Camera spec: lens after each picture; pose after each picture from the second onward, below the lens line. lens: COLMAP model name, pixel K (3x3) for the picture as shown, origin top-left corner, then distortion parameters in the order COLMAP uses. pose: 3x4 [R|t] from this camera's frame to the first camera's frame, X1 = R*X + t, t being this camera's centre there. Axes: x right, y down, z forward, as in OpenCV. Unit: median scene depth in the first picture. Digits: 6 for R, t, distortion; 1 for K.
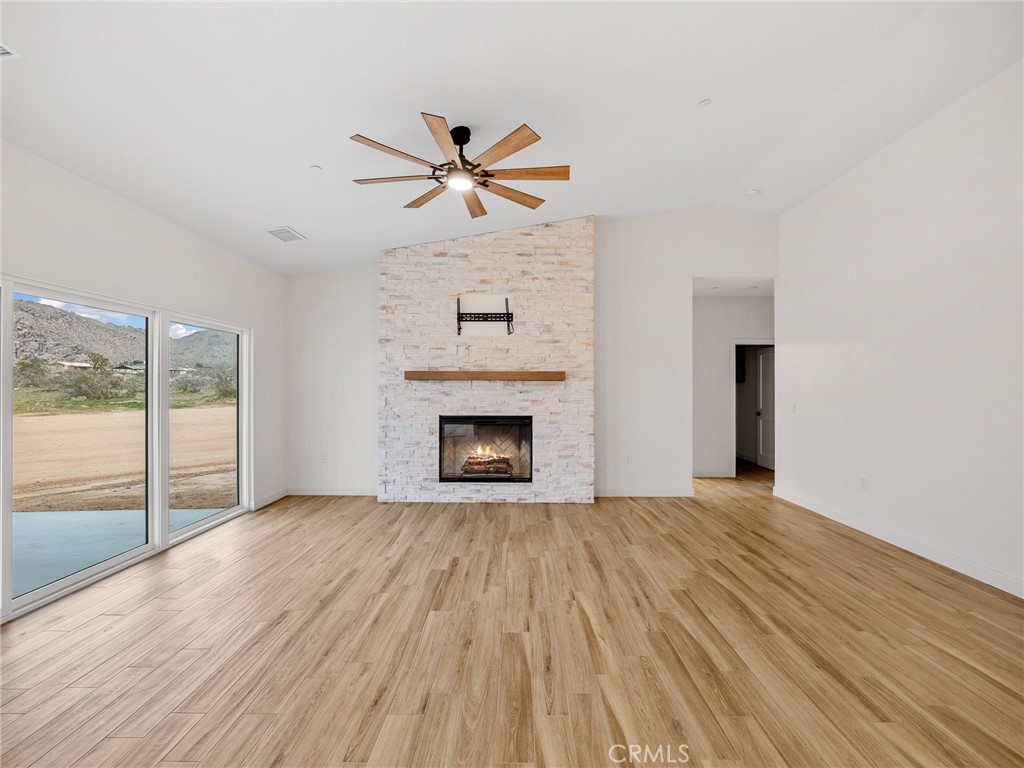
lens RADIAL K [[467.5, 0, 512.0], [0, 467.5, 388.9], [0, 0, 1]] dist [-0.002664, 0.000857]
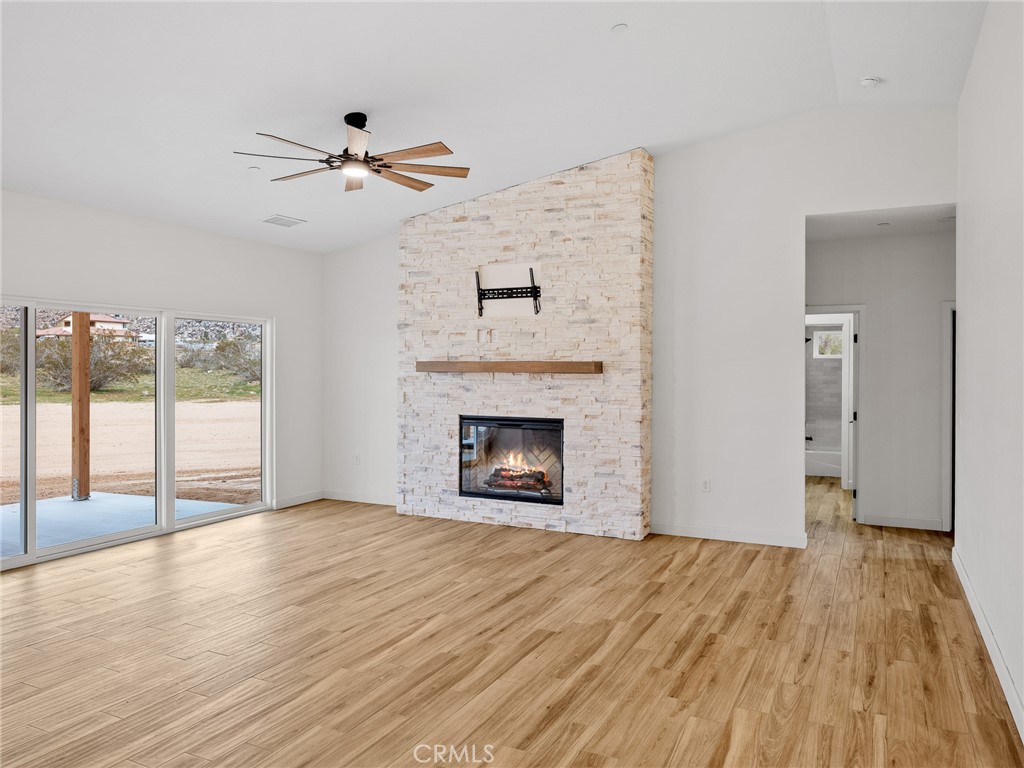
lens RADIAL K [[731.2, 0, 511.0], [0, 731.2, 379.7], [0, 0, 1]] dist [-0.001648, -0.002049]
pose [[0.900137, 0.007745, -0.435539, 0.491022], [-0.002737, 0.999923, 0.012125, -0.021427], [0.435599, -0.009722, 0.900088, -0.119740]]
